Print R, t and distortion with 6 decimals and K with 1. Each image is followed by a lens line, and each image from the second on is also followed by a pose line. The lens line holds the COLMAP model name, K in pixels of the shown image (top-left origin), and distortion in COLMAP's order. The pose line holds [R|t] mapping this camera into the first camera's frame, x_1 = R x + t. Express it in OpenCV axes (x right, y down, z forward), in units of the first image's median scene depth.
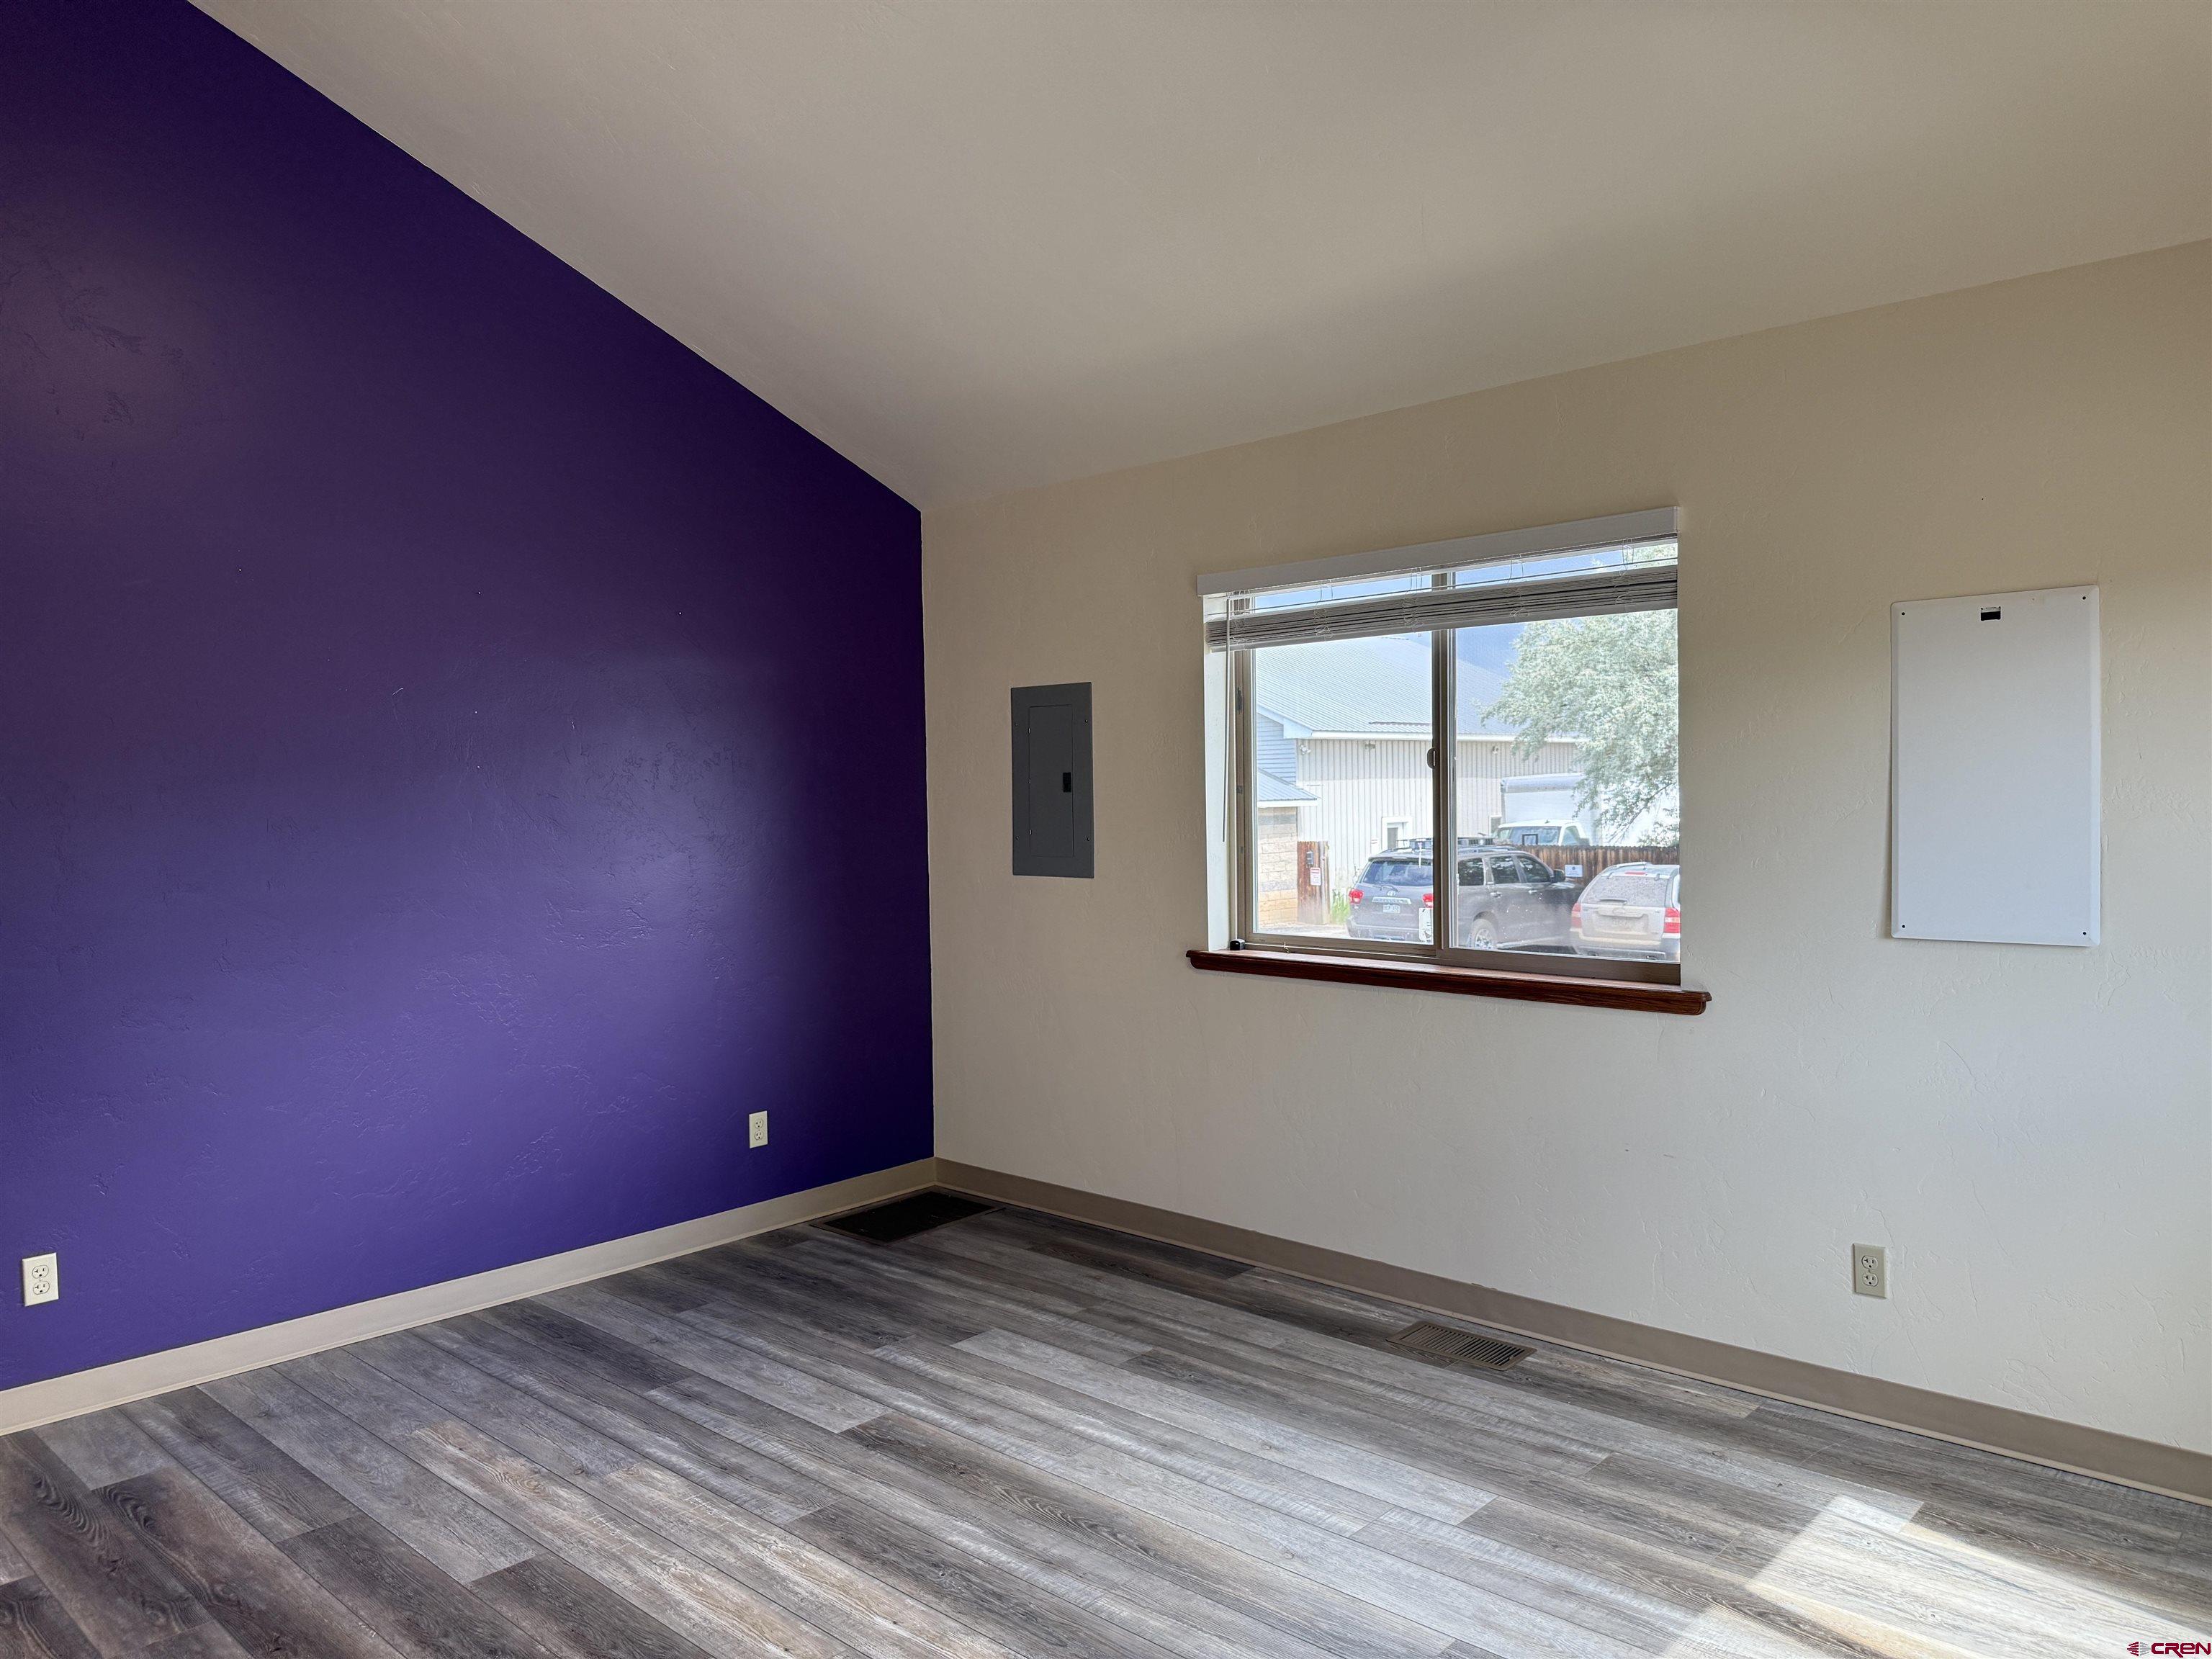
lens RADIAL K [[1561.5, 0, 1087.5], [0, 1561.5, 813.2], [0, 0, 1]] dist [0.103695, -0.118763]
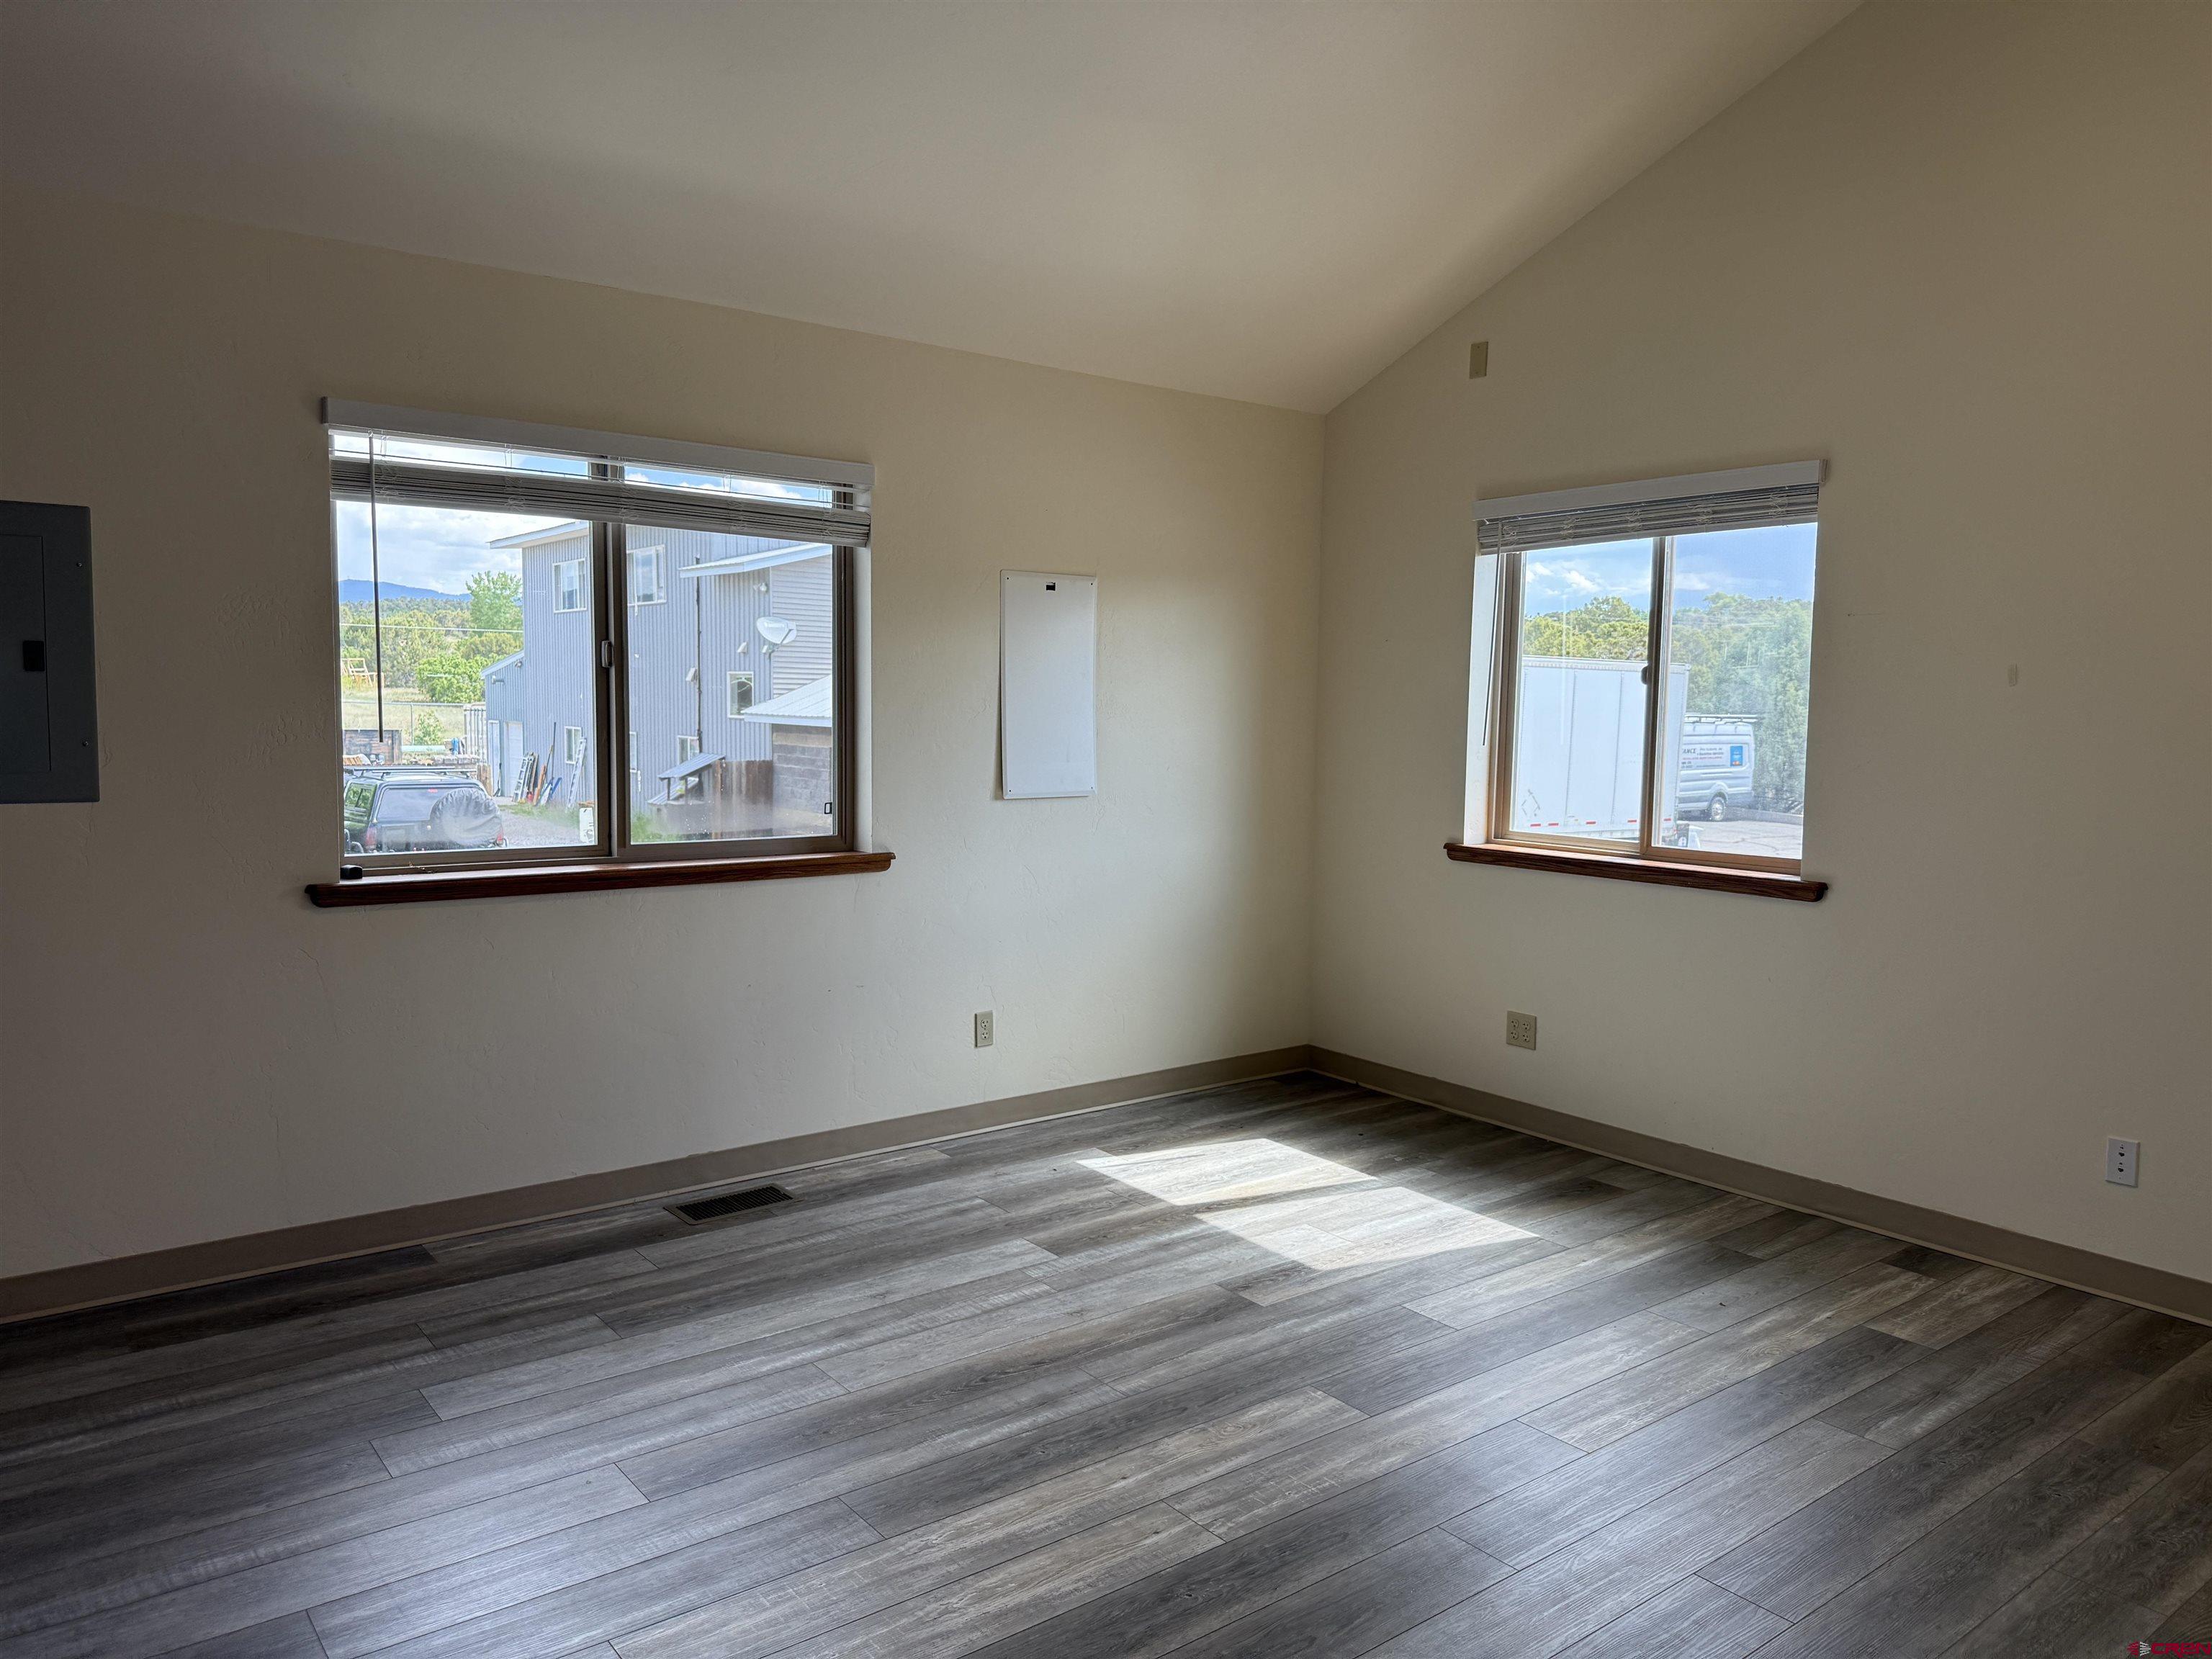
lens RADIAL K [[1561.5, 0, 1087.5], [0, 1561.5, 813.2], [0, 0, 1]] dist [0.103695, -0.118763]
pose [[0.150277, -0.049988, 0.987379, -0.878915], [0.000343, 0.998724, 0.050510, 0.017755], [-0.988644, -0.007252, 0.150103, 0.681120]]
